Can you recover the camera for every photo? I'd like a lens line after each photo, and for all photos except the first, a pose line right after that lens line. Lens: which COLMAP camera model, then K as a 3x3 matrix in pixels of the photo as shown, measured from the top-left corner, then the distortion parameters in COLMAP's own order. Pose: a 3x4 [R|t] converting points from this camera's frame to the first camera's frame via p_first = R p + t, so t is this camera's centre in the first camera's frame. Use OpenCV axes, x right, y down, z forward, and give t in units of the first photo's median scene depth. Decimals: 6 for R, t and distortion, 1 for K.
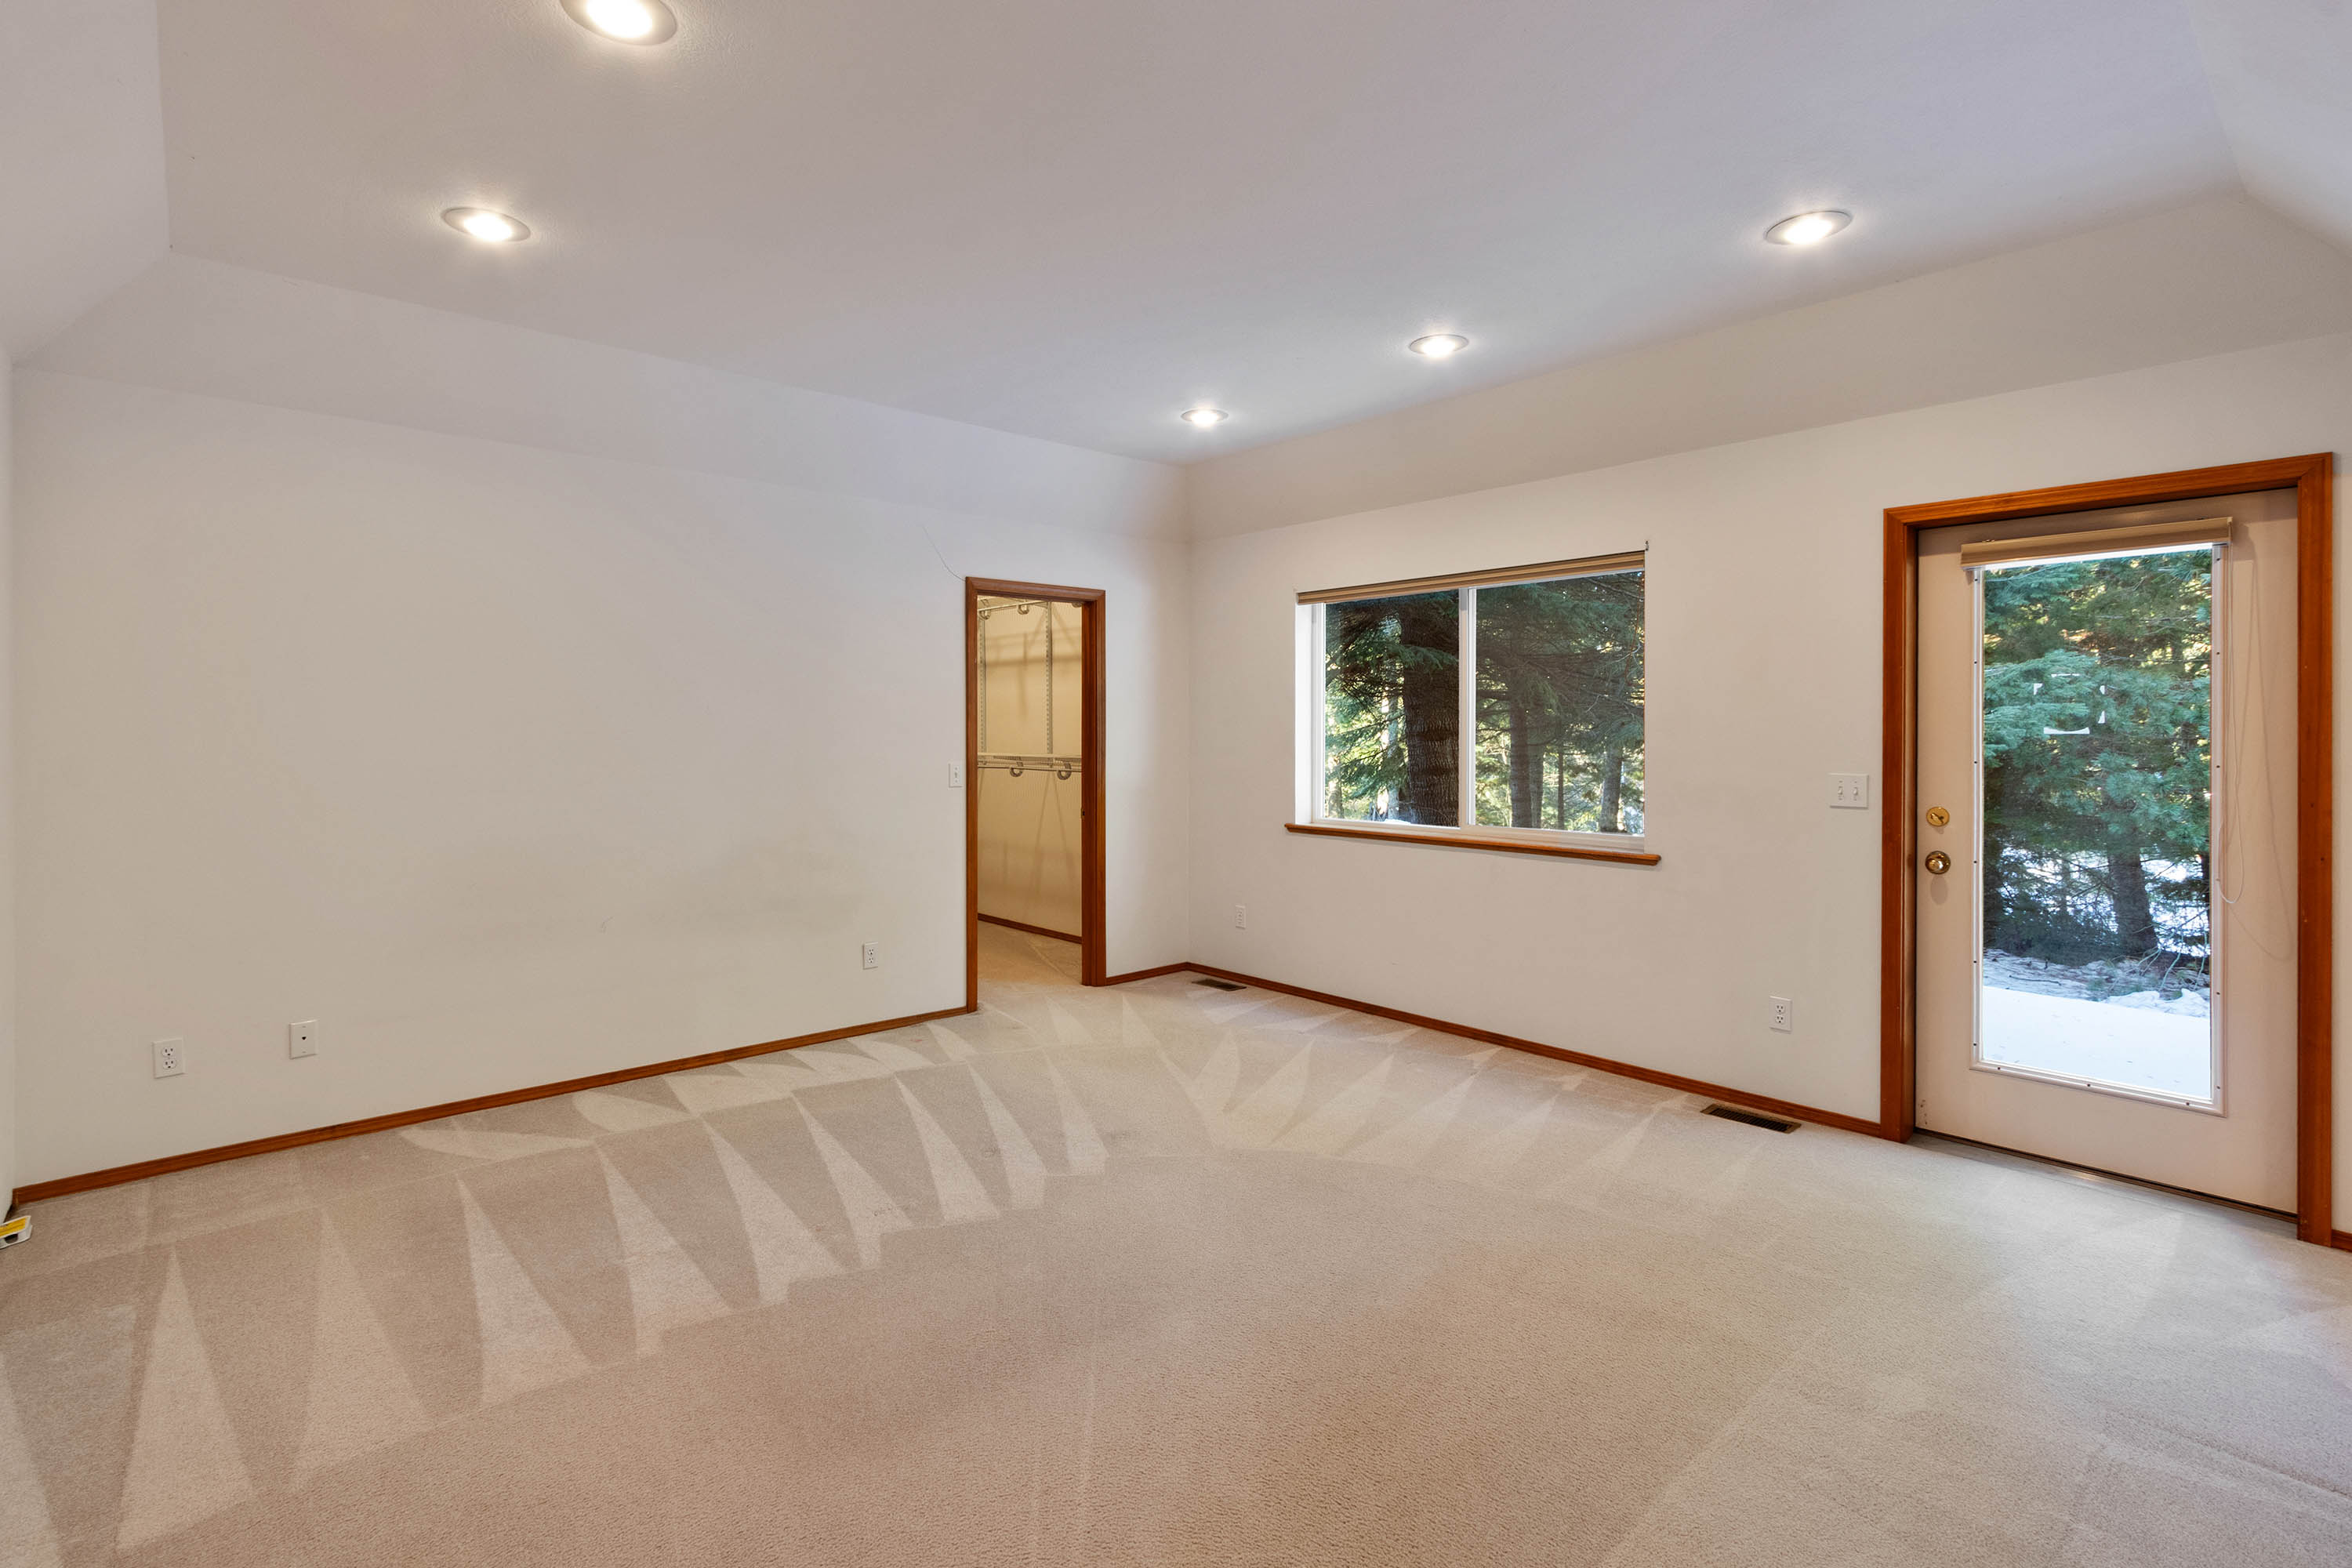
lens RADIAL K [[1081.5, 0, 1177.9], [0, 1081.5, 728.5], [0, 0, 1]] dist [-0.002540, -0.000729]
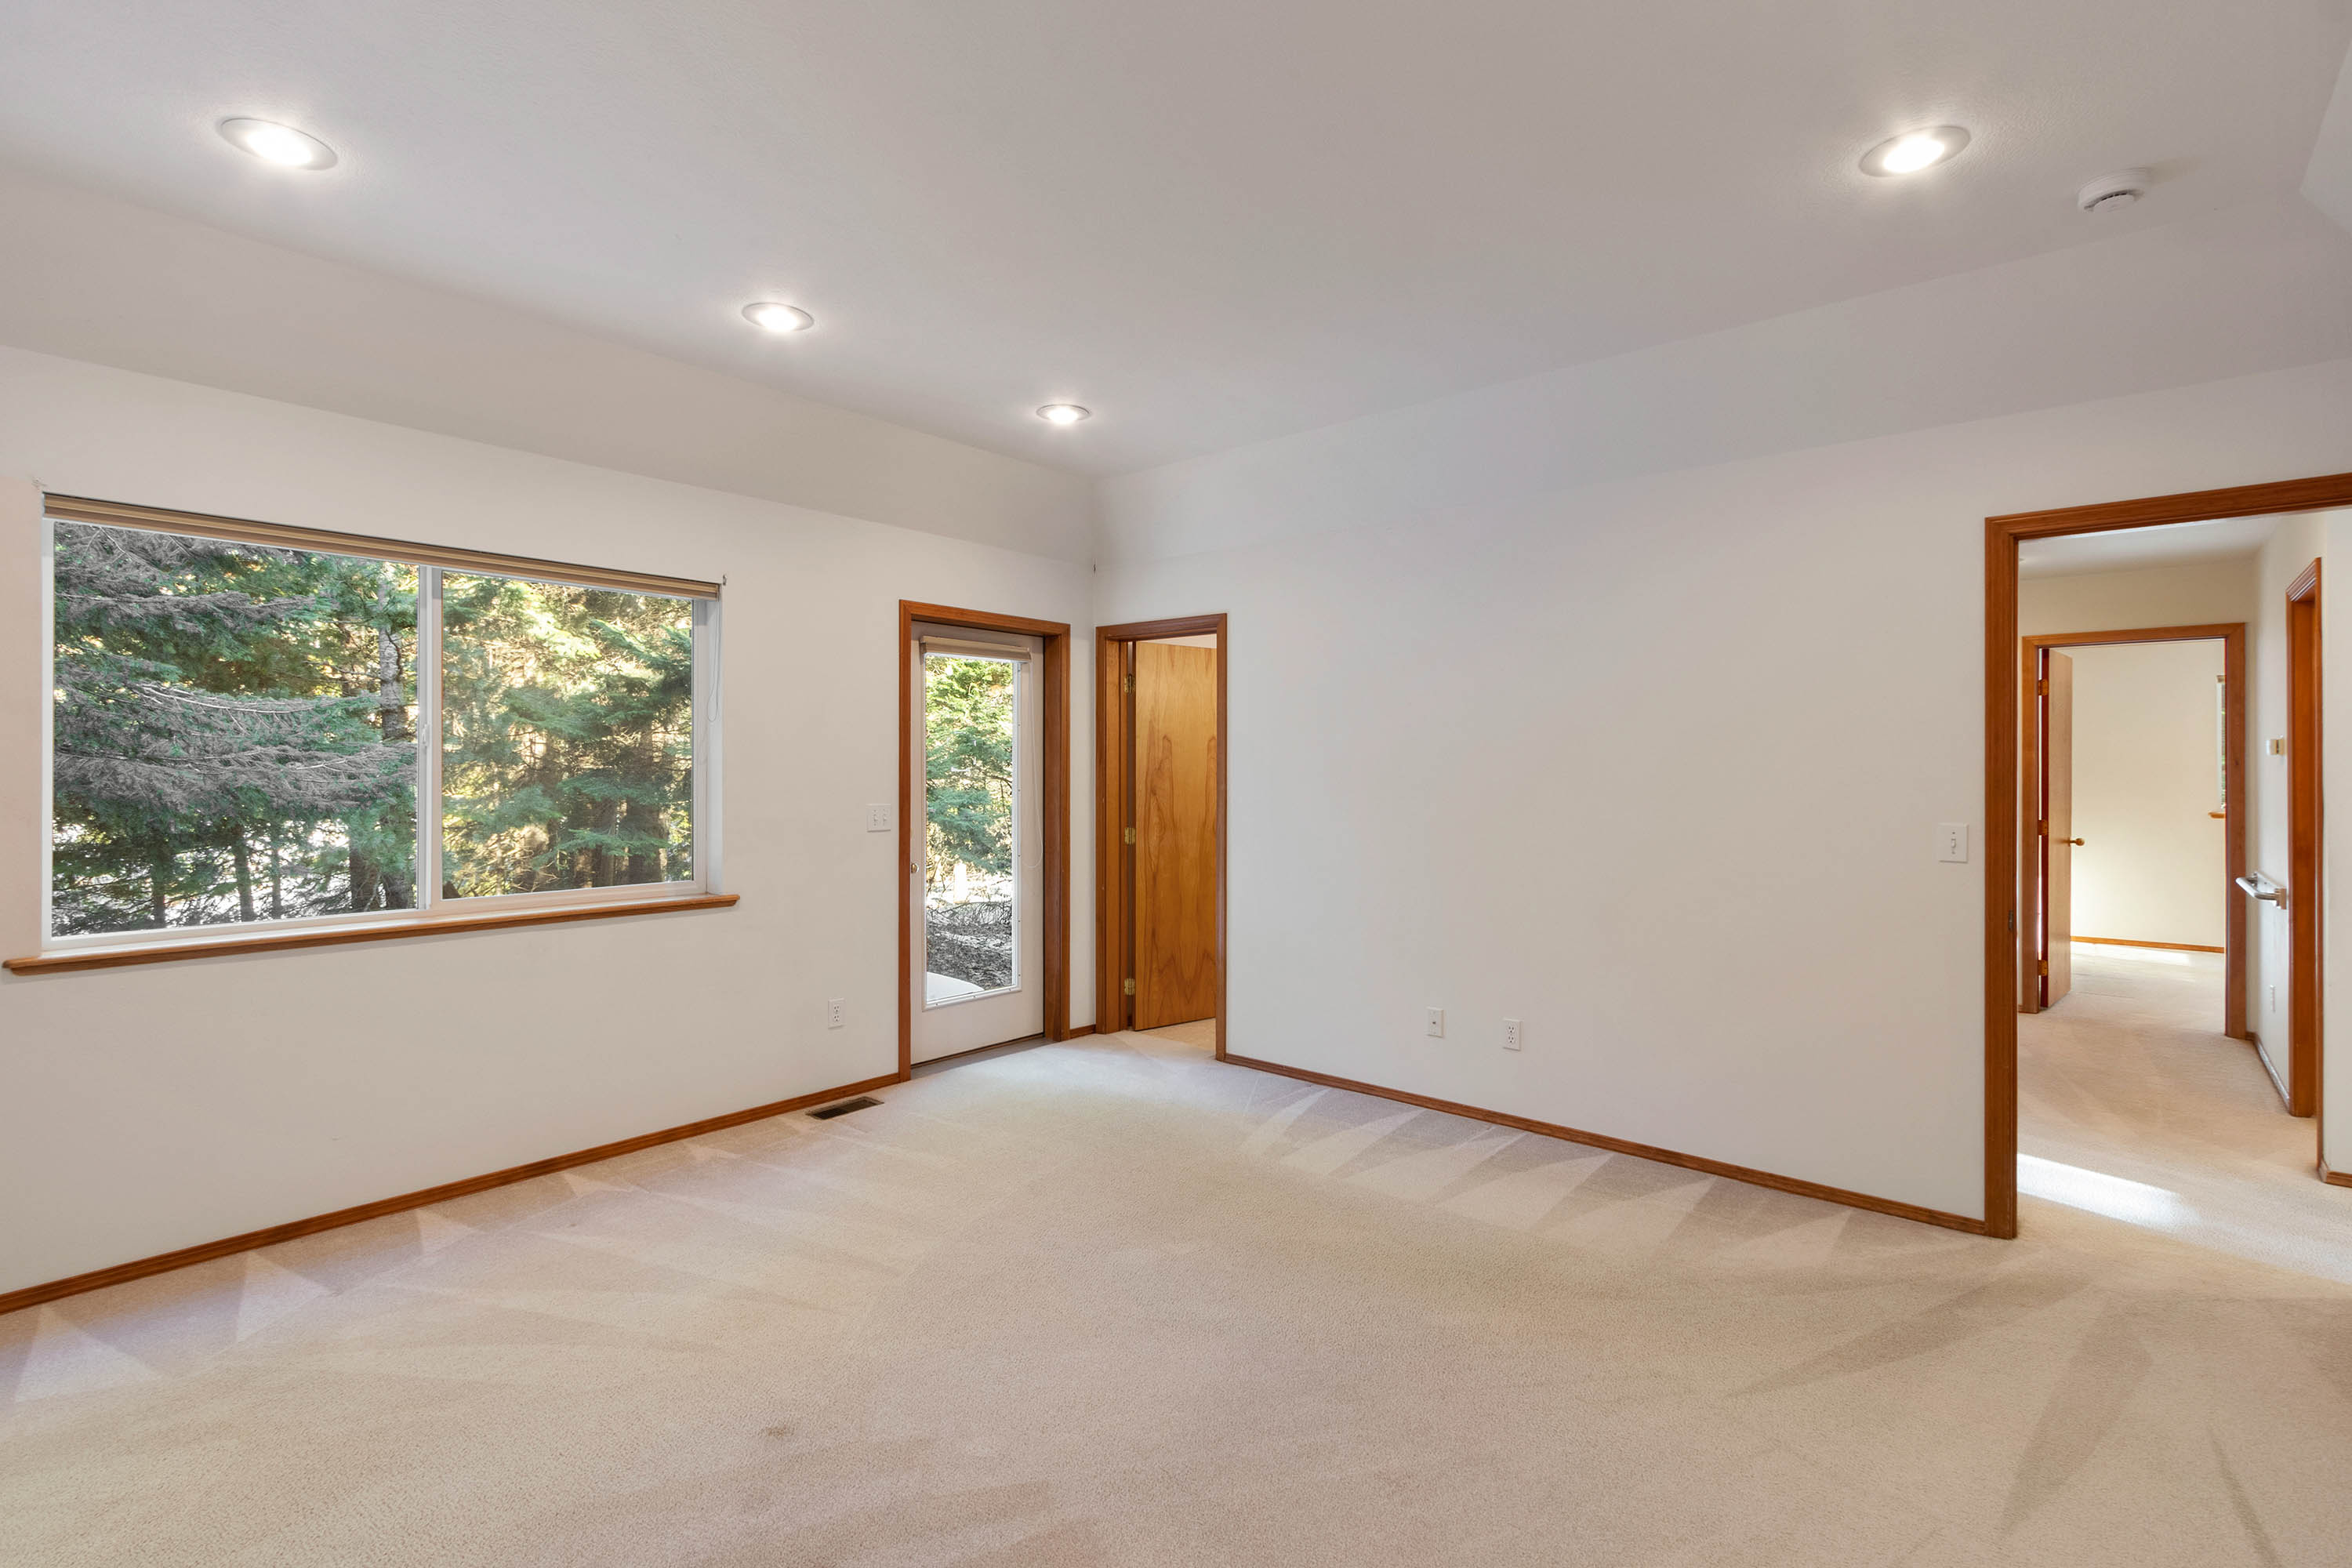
lens RADIAL K [[1074.5, 0, 1147.2], [0, 1074.5, 776.8], [0, 0, 1]] dist [0.000594, -0.000429]
pose [[-0.105667, -0.007541, 0.994373, -0.631635], [-0.003515, 0.999968, 0.007210, -0.000052], [-0.994395, -0.002734, -0.105690, 0.800708]]
